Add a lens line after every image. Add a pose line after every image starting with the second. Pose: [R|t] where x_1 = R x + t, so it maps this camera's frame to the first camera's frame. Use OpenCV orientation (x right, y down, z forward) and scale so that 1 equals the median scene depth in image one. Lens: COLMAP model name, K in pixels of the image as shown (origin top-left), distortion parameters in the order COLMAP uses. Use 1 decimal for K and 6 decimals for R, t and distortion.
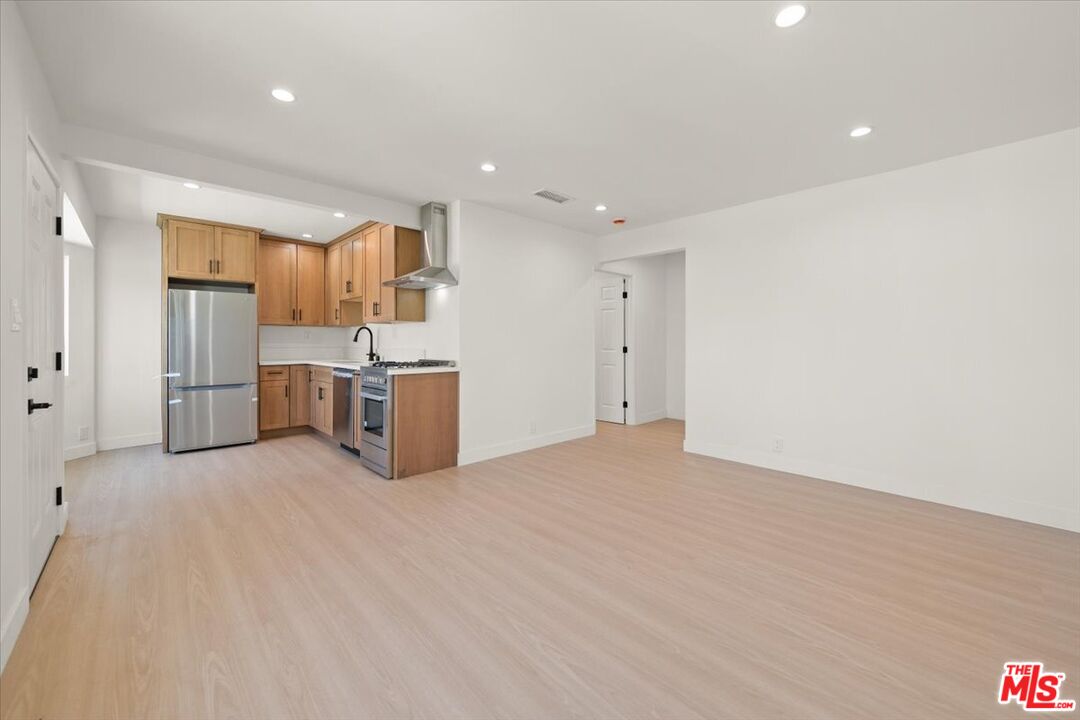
lens RADIAL K [[425.4, 0, 537.1], [0, 425.4, 342.2], [0, 0, 1]] dist [0.000507, 0.000021]
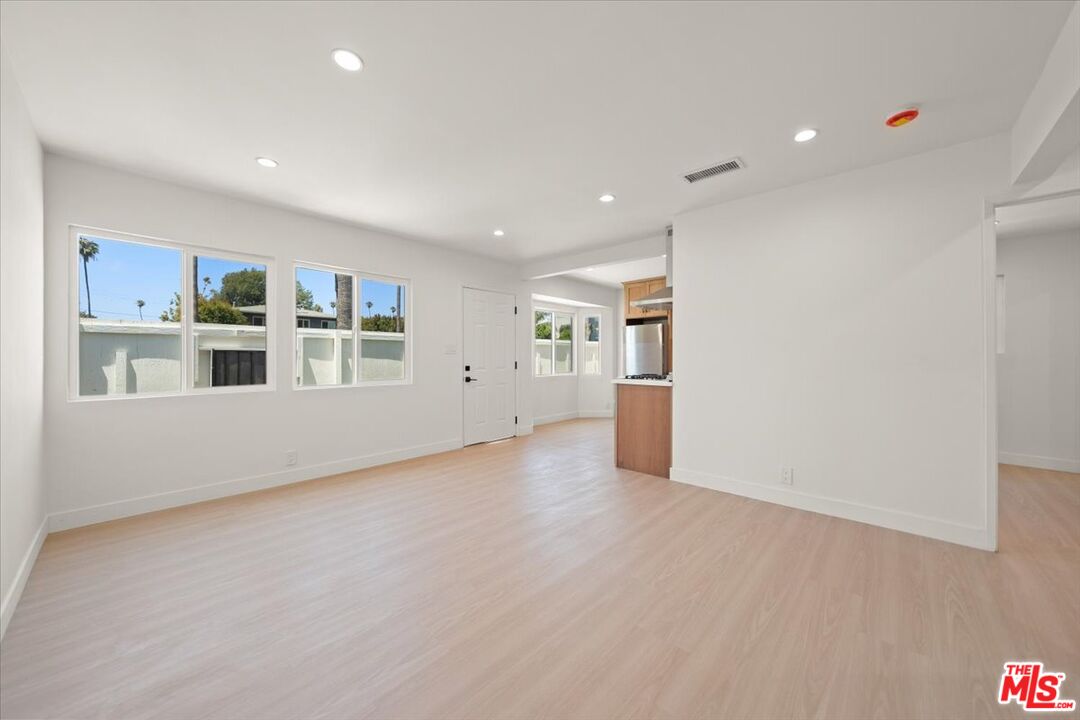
lens RADIAL K [[388.2, 0, 543.1], [0, 388.2, 355.7], [0, 0, 1]] dist [0.000605, 0.000029]
pose [[0.078007, -0.006730, -0.996930, 0.595990], [-0.000623, 0.999977, -0.006800, 0.001598], [0.996953, 0.001152, 0.078001, 0.518639]]
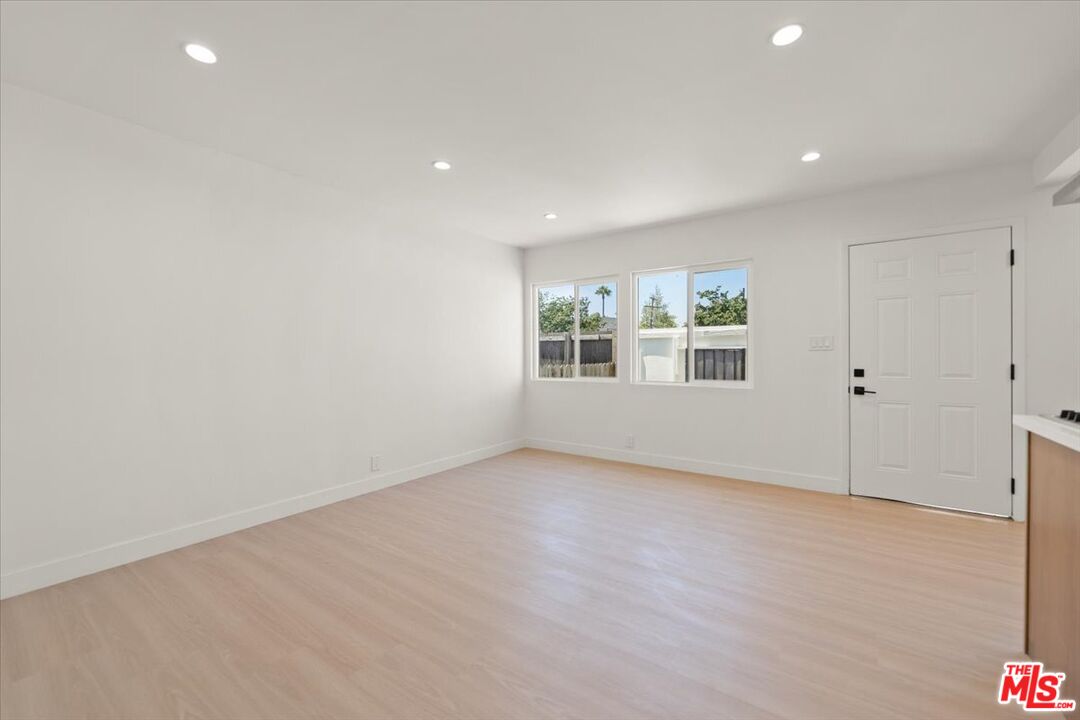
lens RADIAL K [[439.0, 0, 542.2], [0, 439.0, 357.6], [0, 0, 1]] dist [0.010213, -0.000095]
pose [[-0.978061, 0.001434, -0.208316, 0.211476], [-0.000088, 0.999973, 0.007295, -0.002677], [0.208321, 0.007154, -0.978034, 1.022087]]
